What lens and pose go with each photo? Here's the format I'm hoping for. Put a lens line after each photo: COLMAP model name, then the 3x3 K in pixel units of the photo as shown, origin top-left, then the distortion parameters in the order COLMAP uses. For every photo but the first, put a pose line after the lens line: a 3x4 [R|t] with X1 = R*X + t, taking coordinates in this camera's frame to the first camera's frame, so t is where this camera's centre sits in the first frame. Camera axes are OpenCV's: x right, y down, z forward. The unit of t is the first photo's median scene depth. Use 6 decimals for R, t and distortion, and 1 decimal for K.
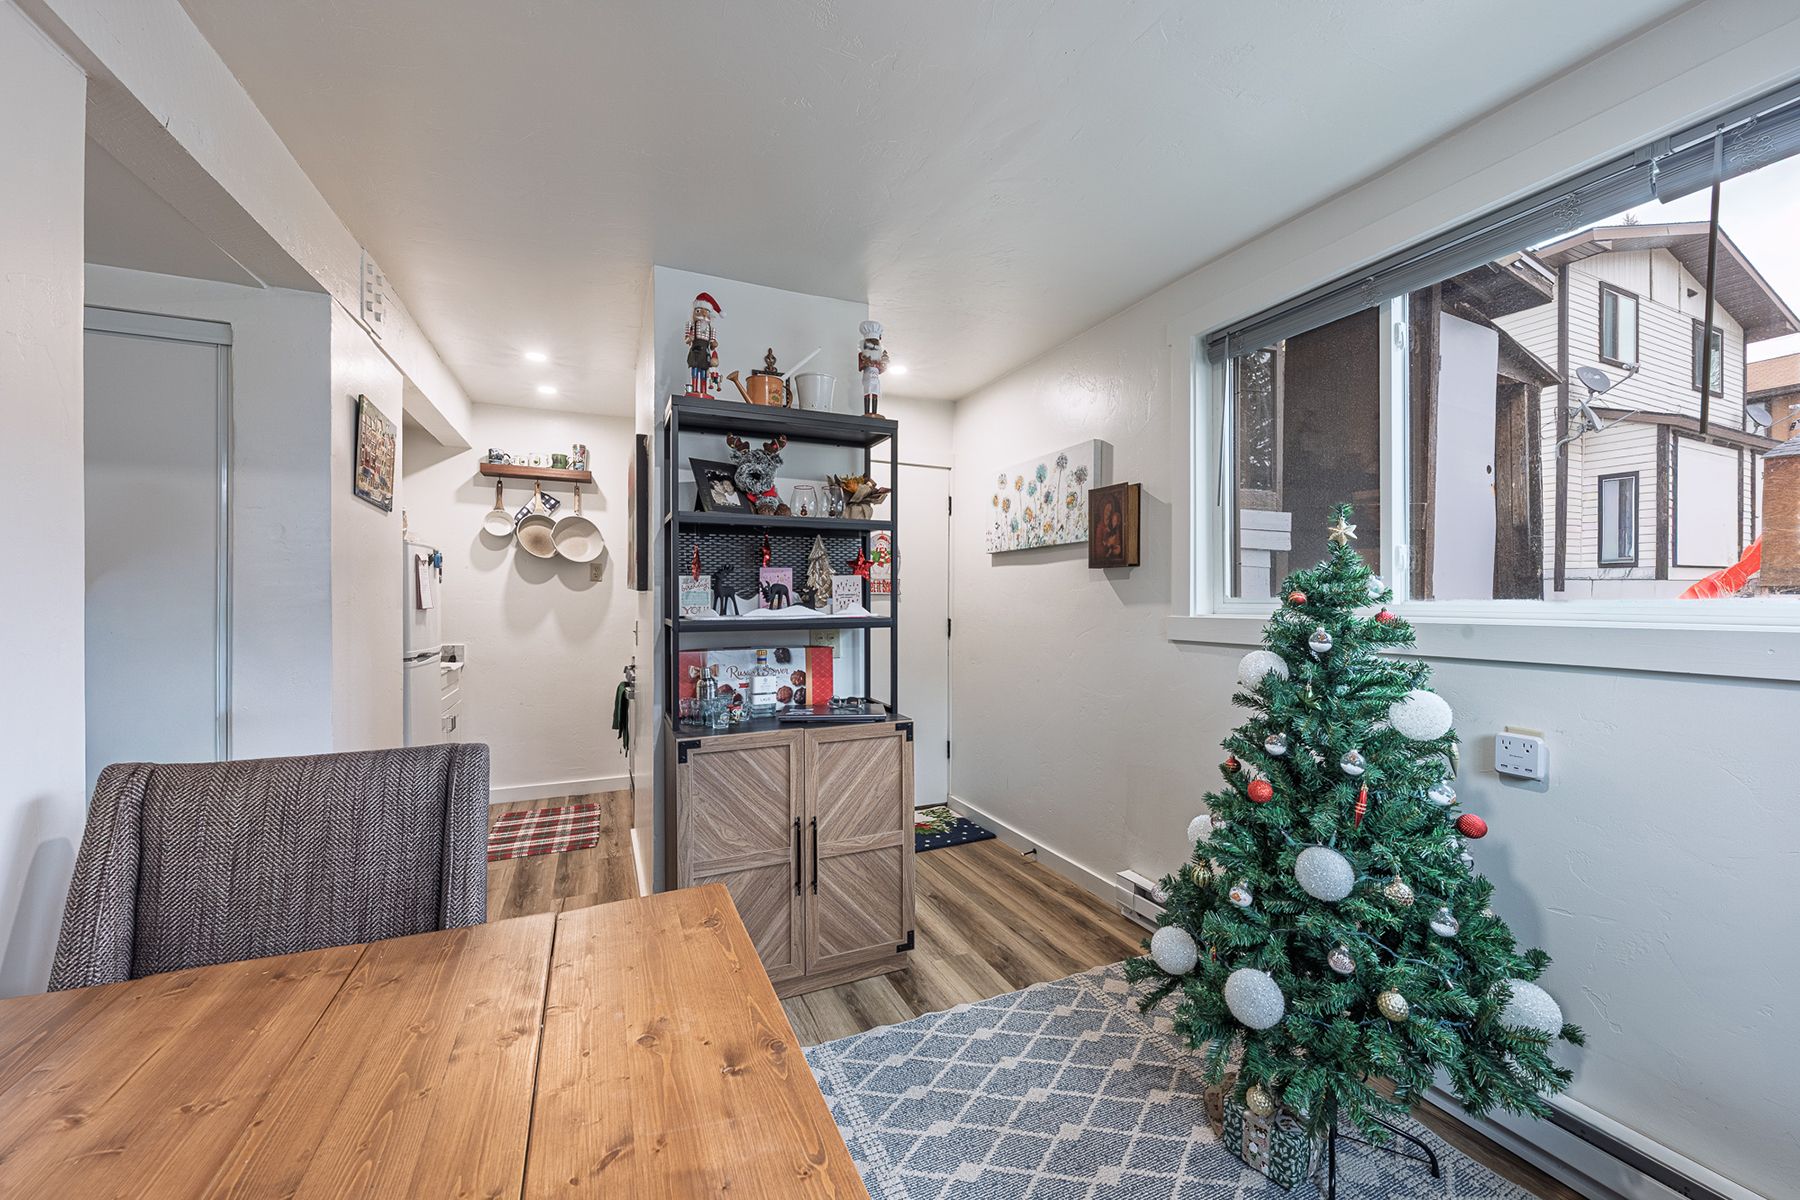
lens RADIAL K [[661.9, 0, 901.2], [0, 661.9, 594.1], [0, 0, 1]] dist [-0.000033, 0.000071]
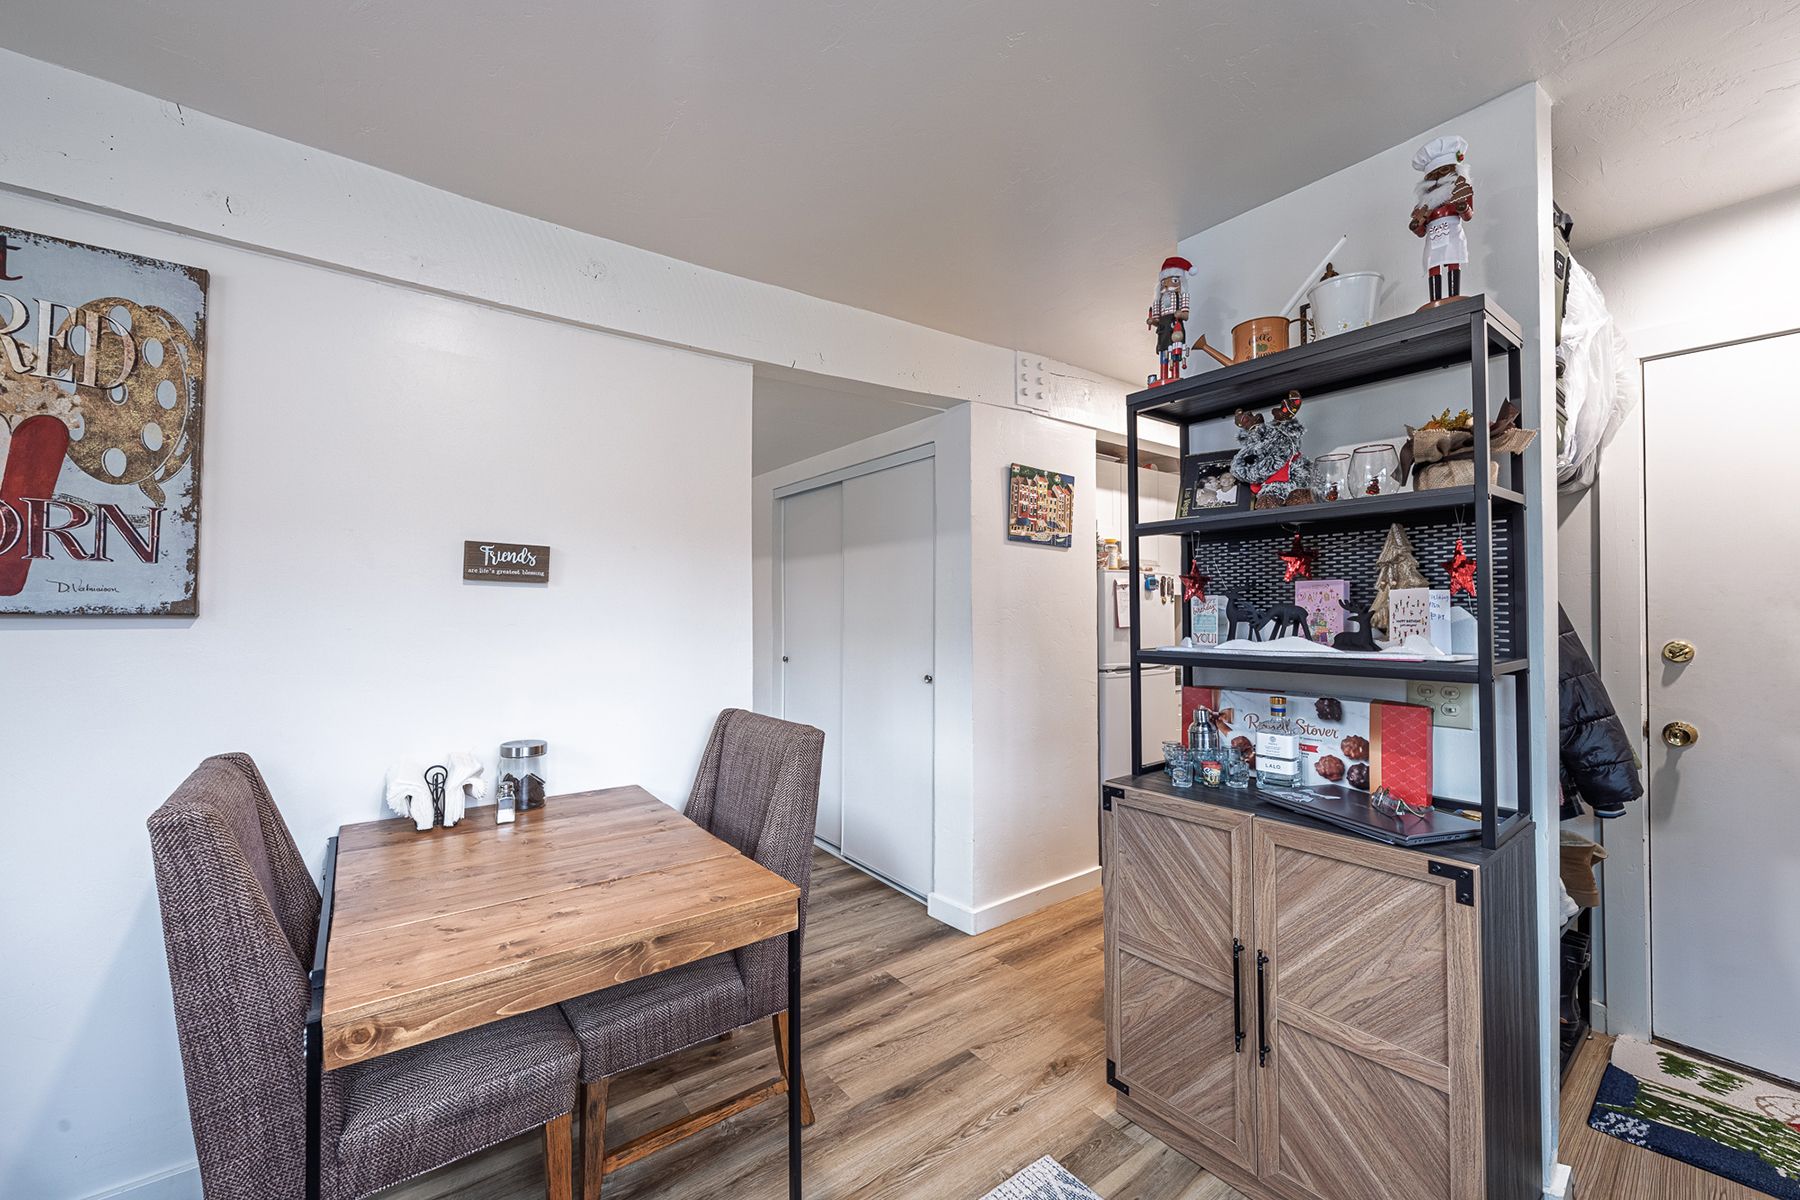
lens RADIAL K [[698.9, 0, 900.0], [0, 698.9, 600.0], [0, 0, 1]] dist [-0.000497, -0.000099]
pose [[0.232909, -0.015762, -0.972371, 0.445335], [0.008095, 0.999865, -0.014269, -0.013510], [0.972465, -0.004548, 0.233005, 0.438703]]
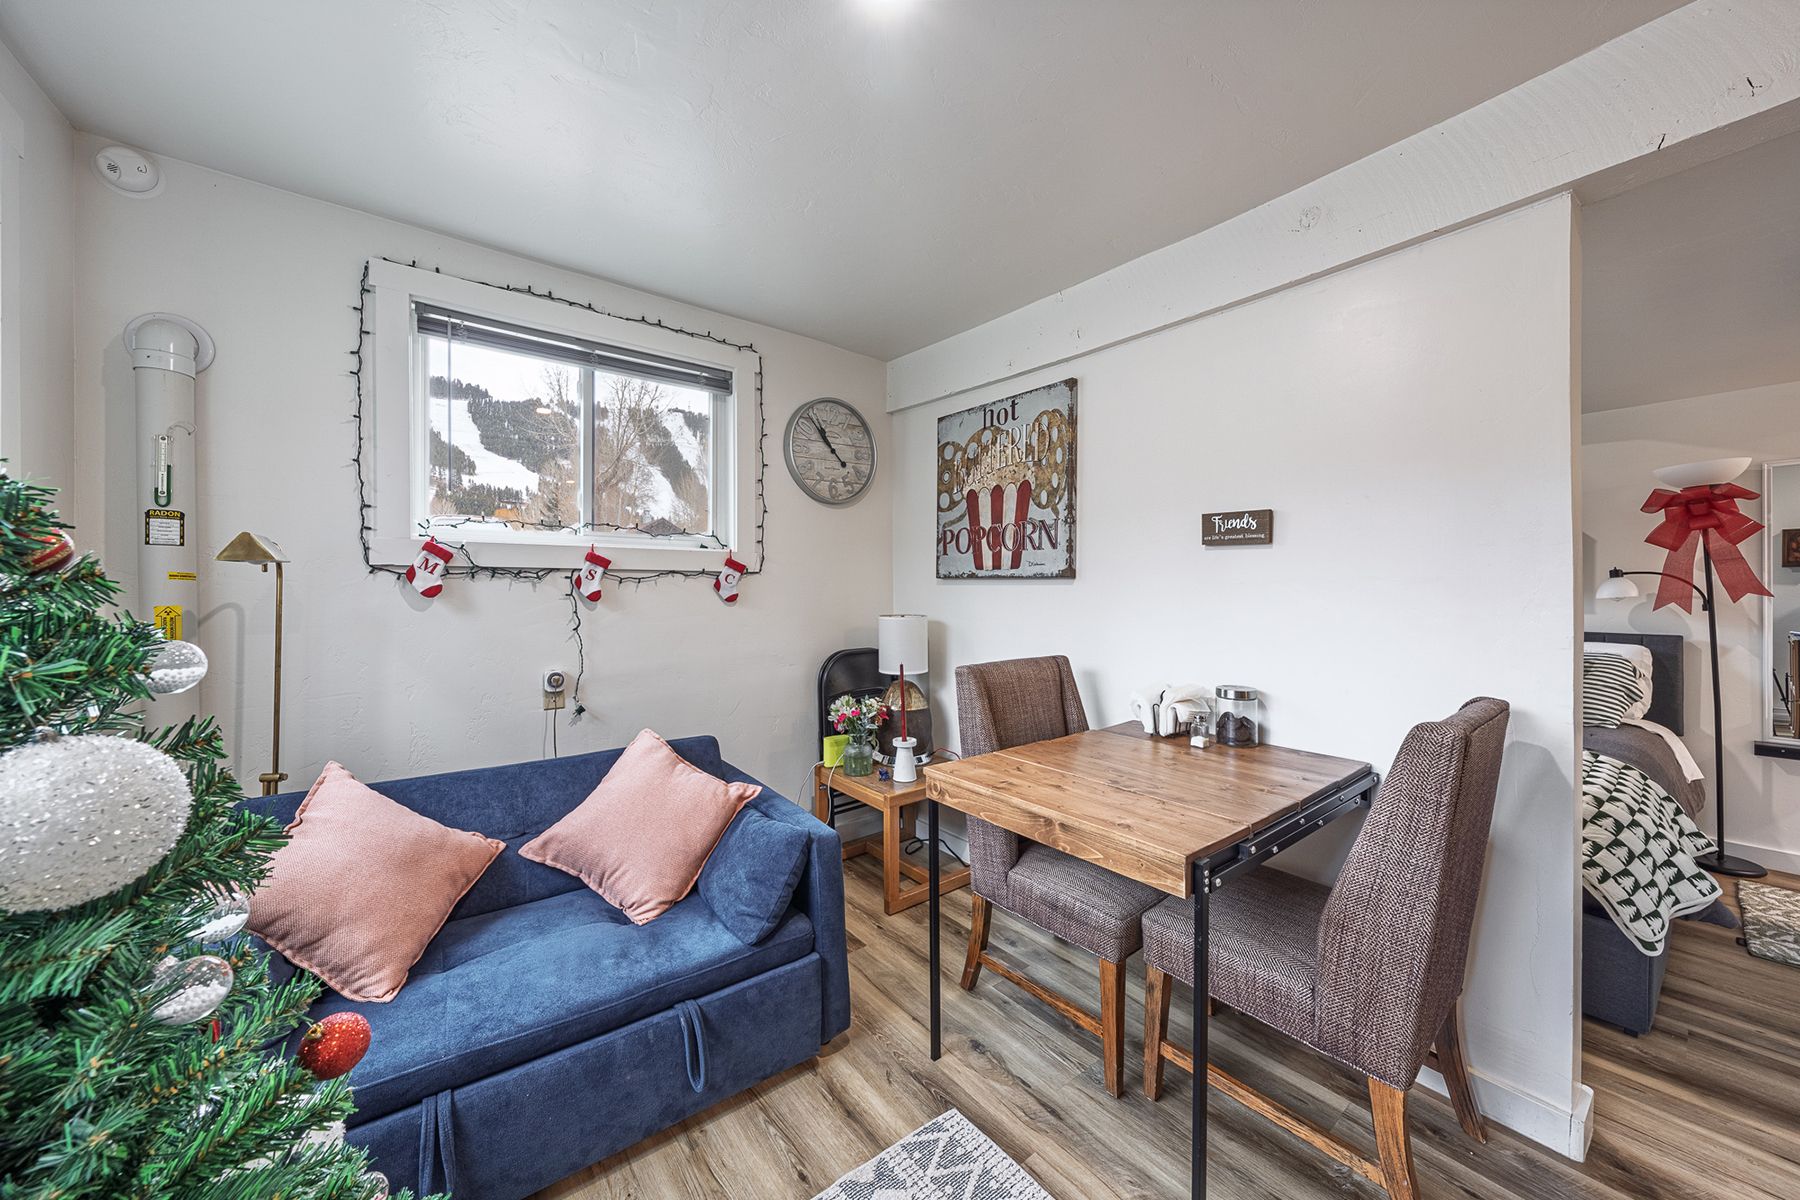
lens RADIAL K [[661.9, 0, 901.2], [0, 661.9, 594.1], [0, 0, 1]] dist [-0.000033, 0.000071]
pose [[-0.970651, -0.002134, -0.240482, 0.194147], [-0.000543, 0.999978, -0.006683, 0.020263], [0.240491, -0.006357, -0.970631, 0.923267]]
